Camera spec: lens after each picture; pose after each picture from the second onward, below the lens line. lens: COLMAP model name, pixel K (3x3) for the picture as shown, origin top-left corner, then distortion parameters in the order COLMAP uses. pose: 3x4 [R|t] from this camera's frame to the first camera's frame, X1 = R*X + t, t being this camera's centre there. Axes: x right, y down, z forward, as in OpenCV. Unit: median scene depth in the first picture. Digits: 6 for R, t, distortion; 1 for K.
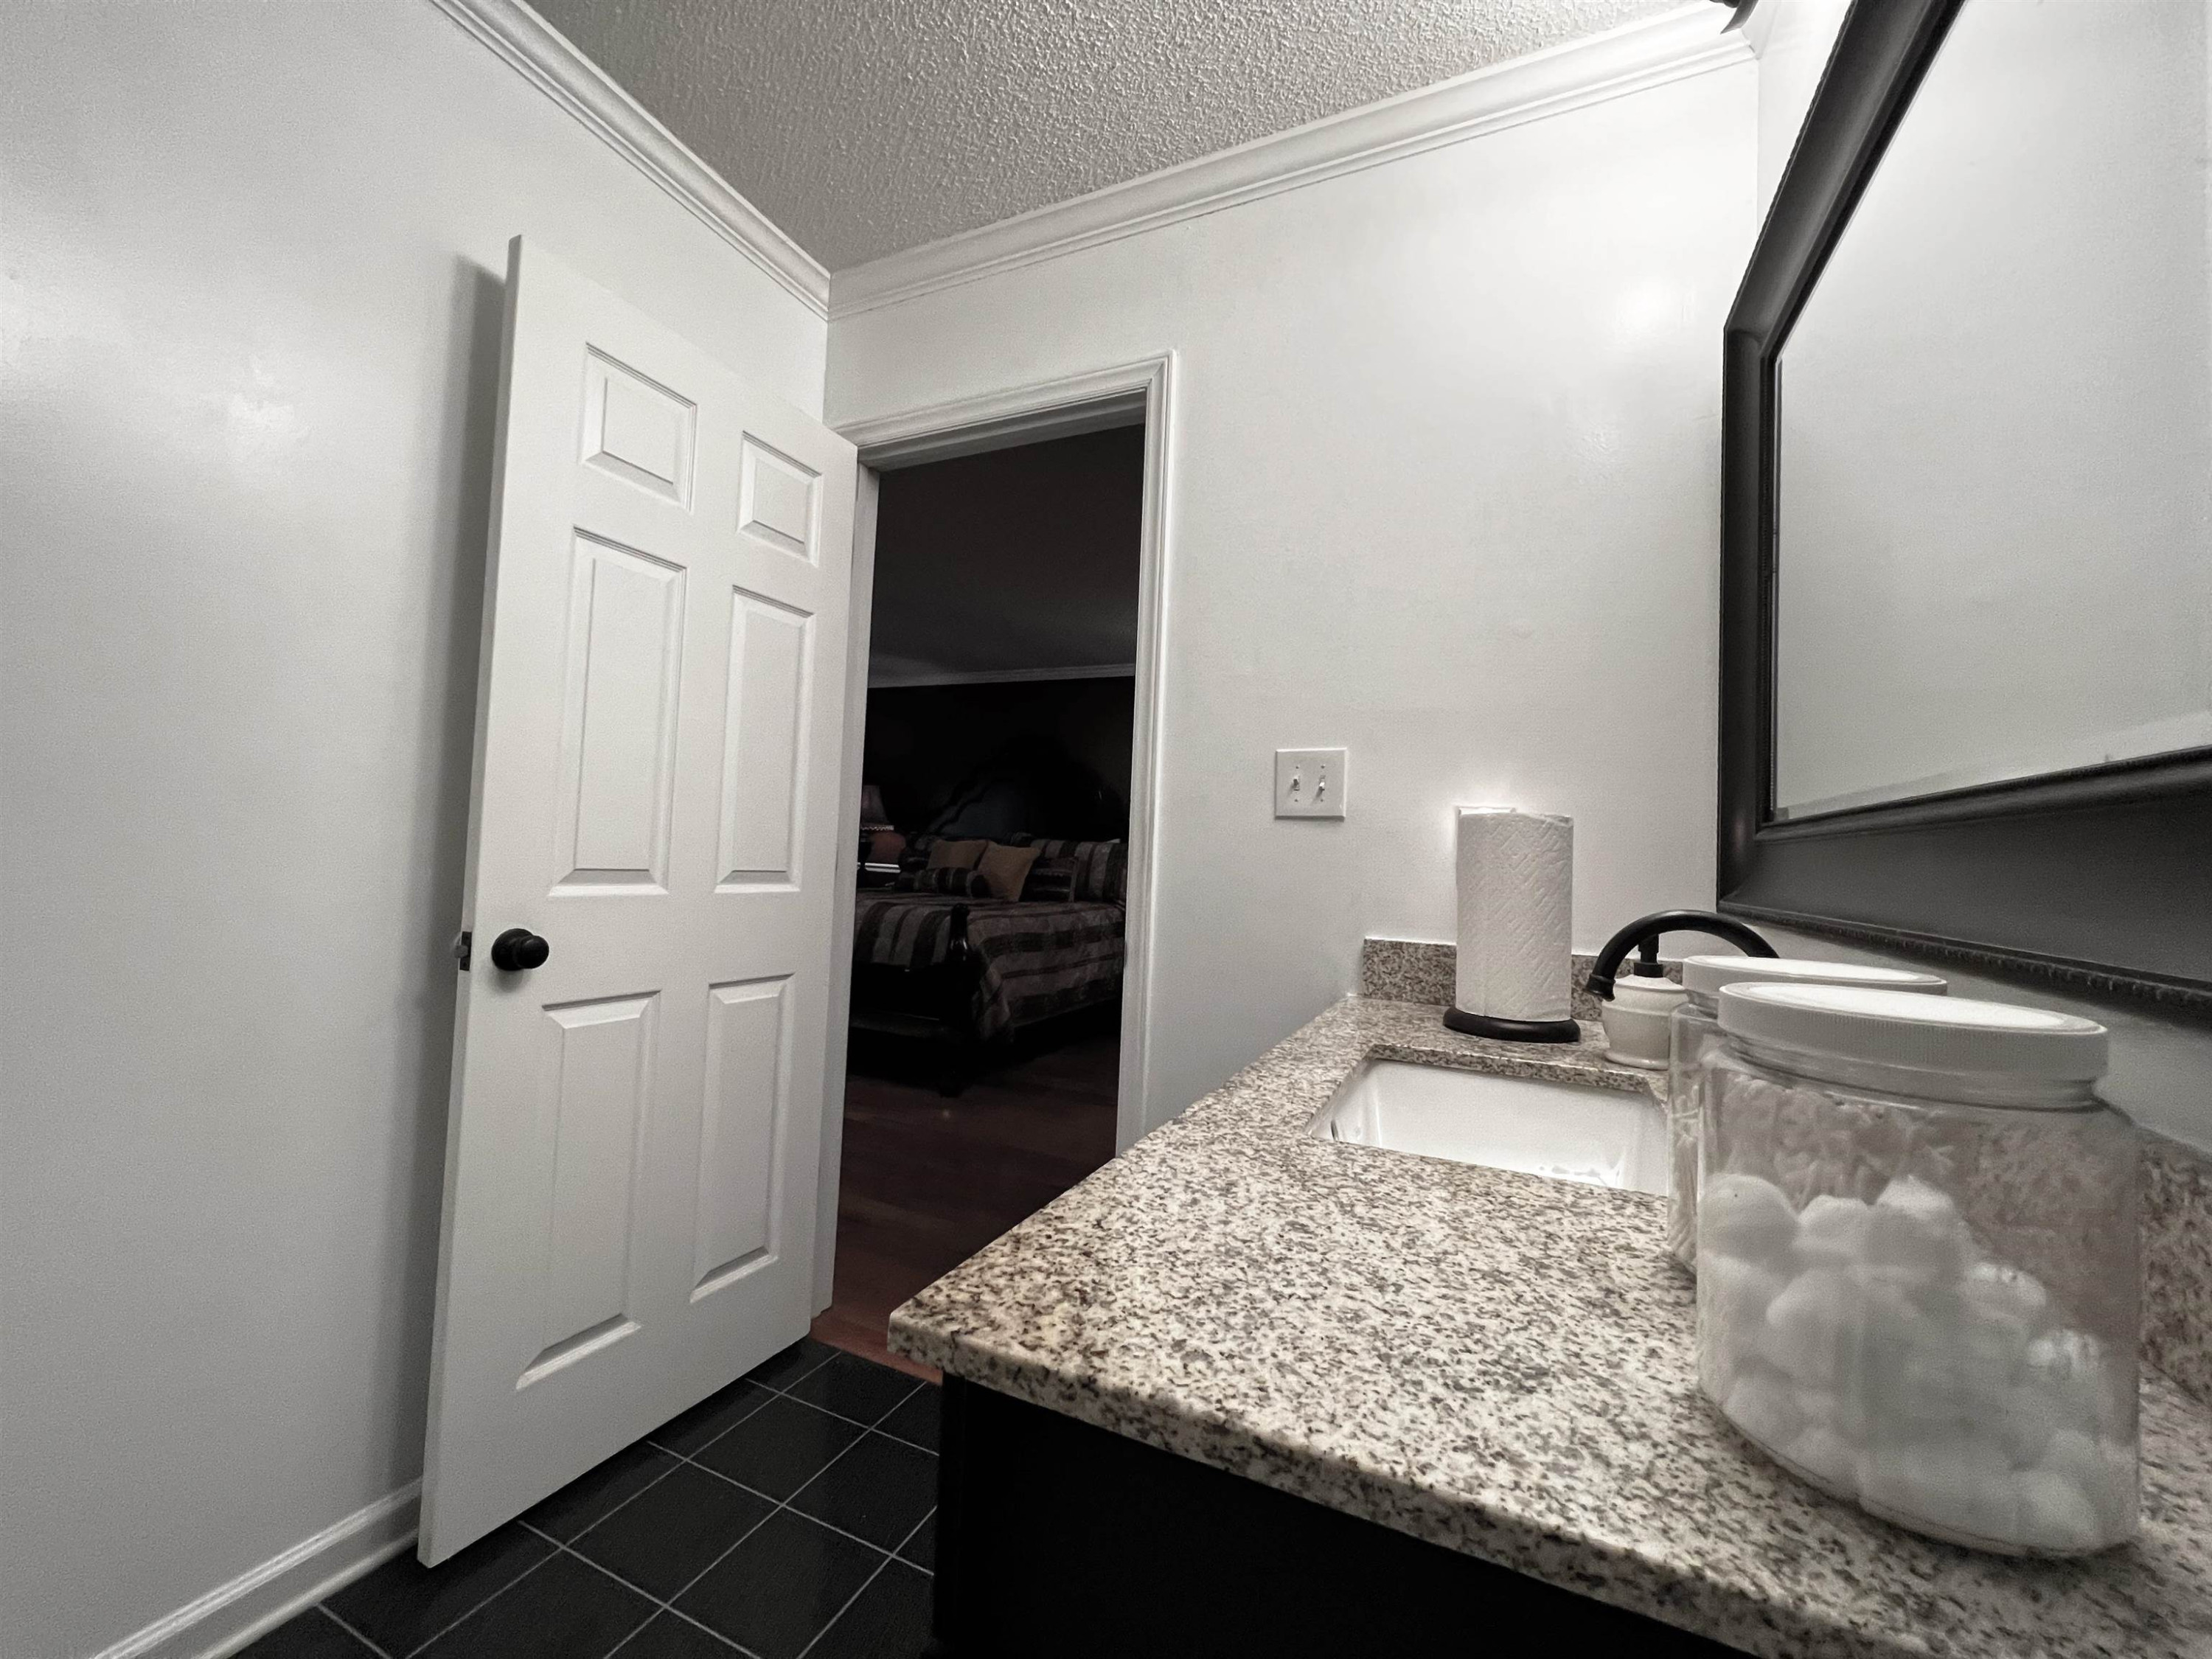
lens RADIAL K [[872.1, 0, 1106.0], [0, 872.1, 829.5], [0, 0, 1]] dist [0.001286, 0.000018]
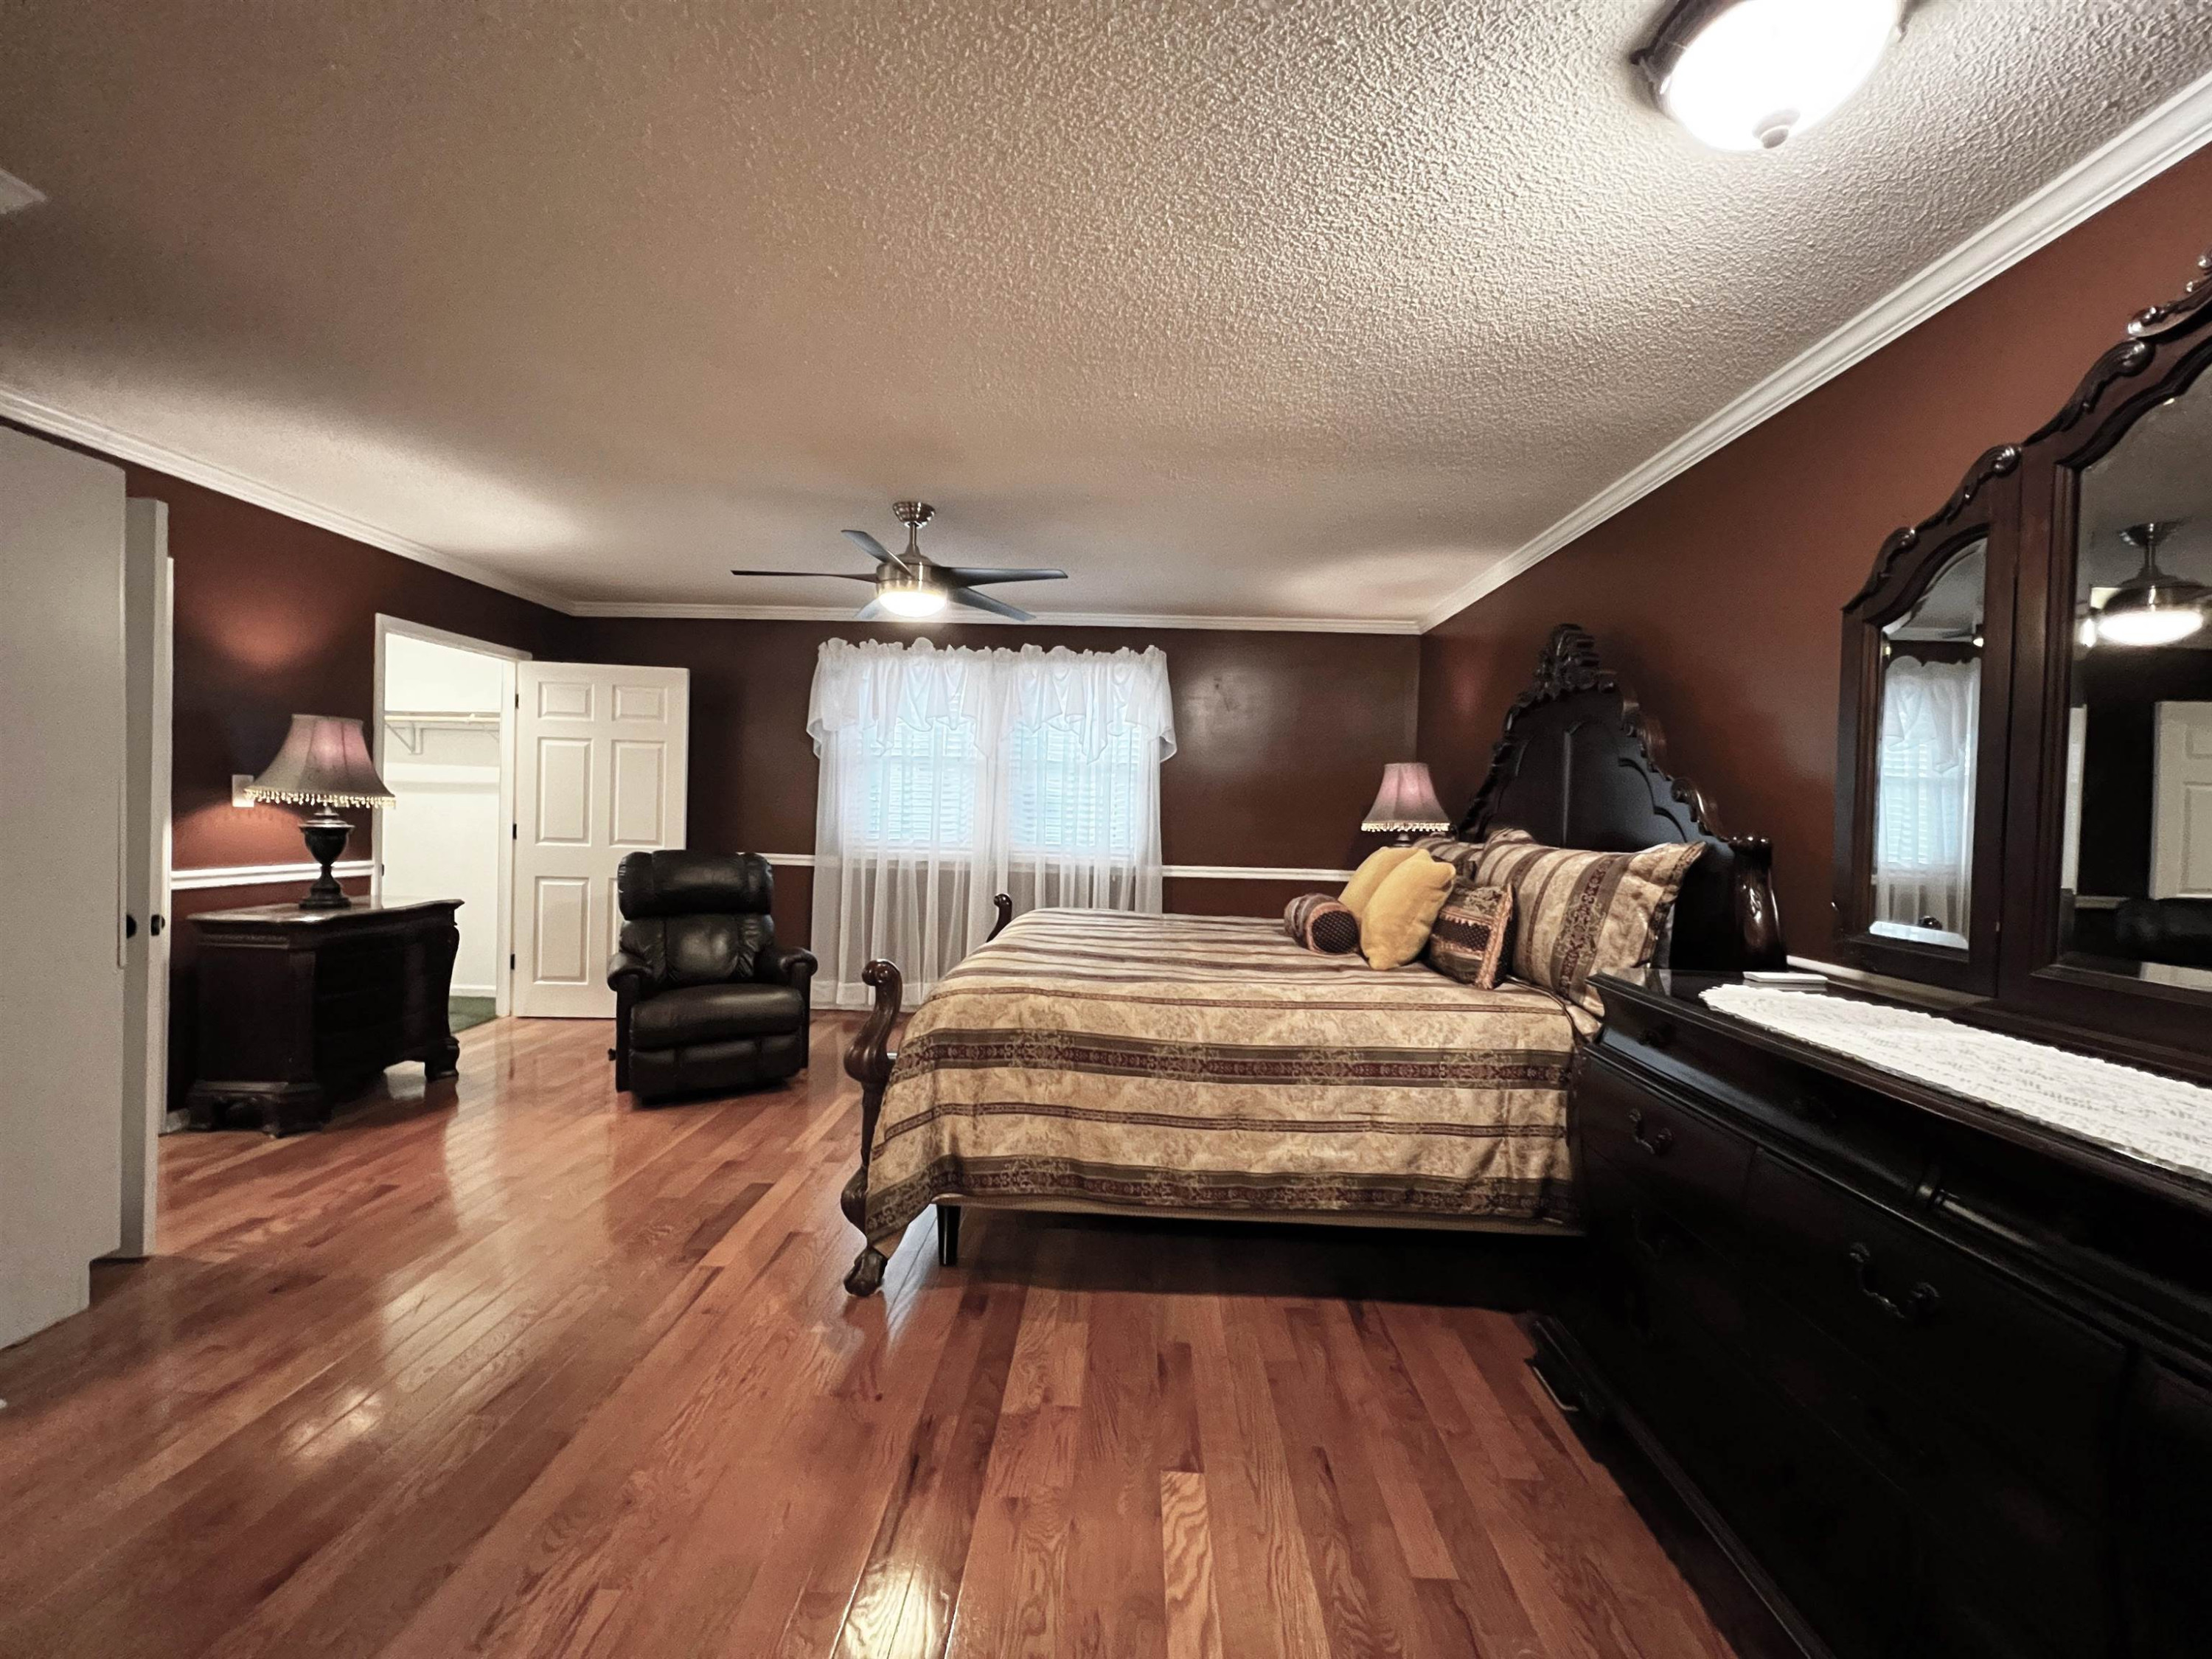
lens RADIAL K [[872.1, 0, 1106.0], [0, 872.1, 829.5], [0, 0, 1]] dist [0.001286, 0.000018]
pose [[0.390772, -0.014594, -0.920372, 0.300175], [0.019126, 0.999787, -0.007733, 0.003097], [0.920289, -0.014581, 0.390968, 0.642928]]
